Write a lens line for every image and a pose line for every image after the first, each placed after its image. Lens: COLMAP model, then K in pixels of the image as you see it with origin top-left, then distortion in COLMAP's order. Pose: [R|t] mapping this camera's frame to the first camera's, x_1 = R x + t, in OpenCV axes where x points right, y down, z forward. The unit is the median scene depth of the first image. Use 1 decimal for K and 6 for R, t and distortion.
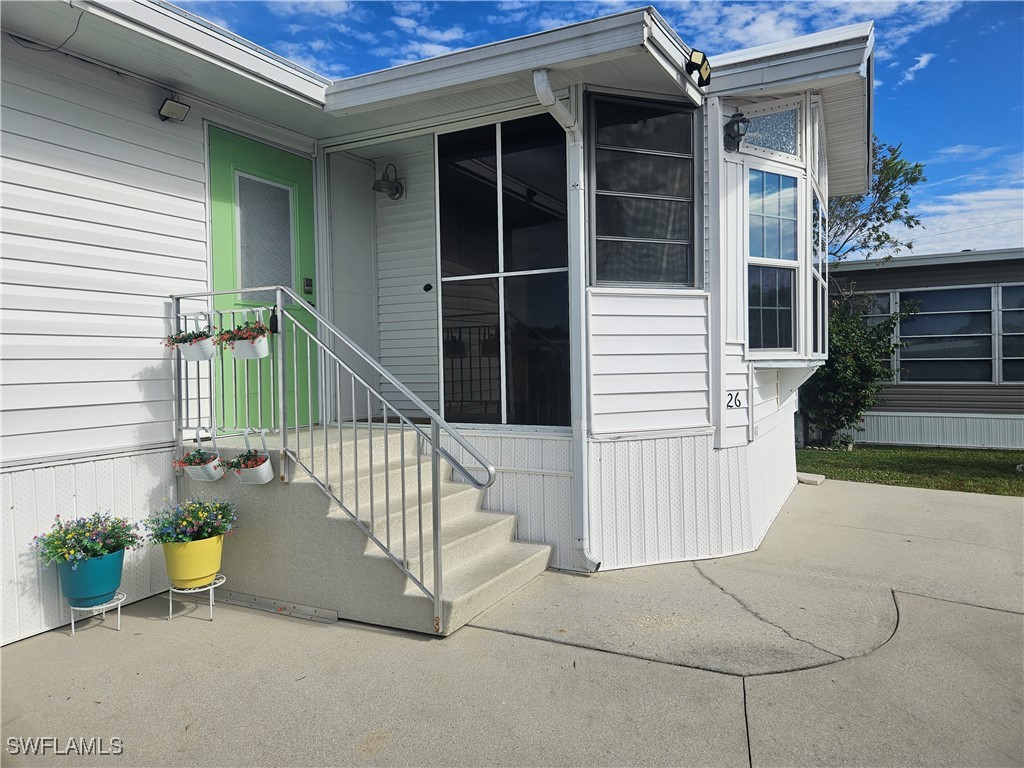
lens RADIAL K [[685.4, 0, 507.4], [0, 685.4, 384.1], [0, 0, 1]] dist [0.080164, -0.071766]
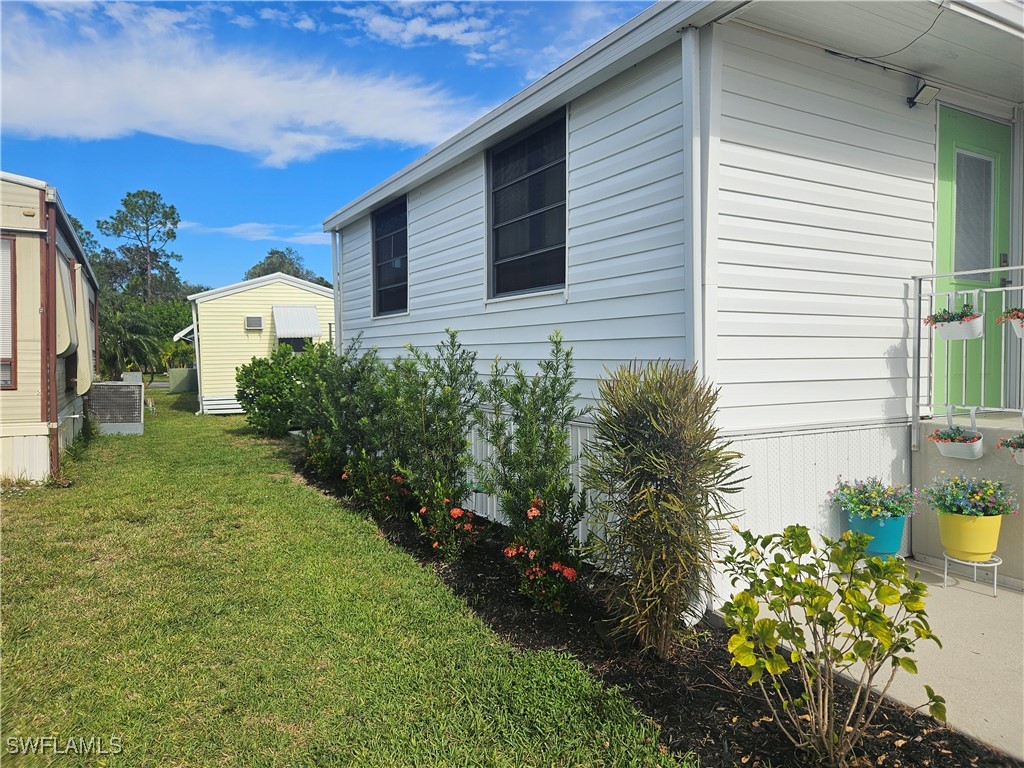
lens RADIAL K [[685.4, 0, 507.4], [0, 685.4, 384.1], [0, 0, 1]] dist [0.080164, -0.071766]
pose [[0.841740, 0.048184, -0.537729, -0.421917], [-0.035539, 0.998794, 0.033868, 0.018135], [0.538712, -0.009397, 0.842437, -0.199659]]
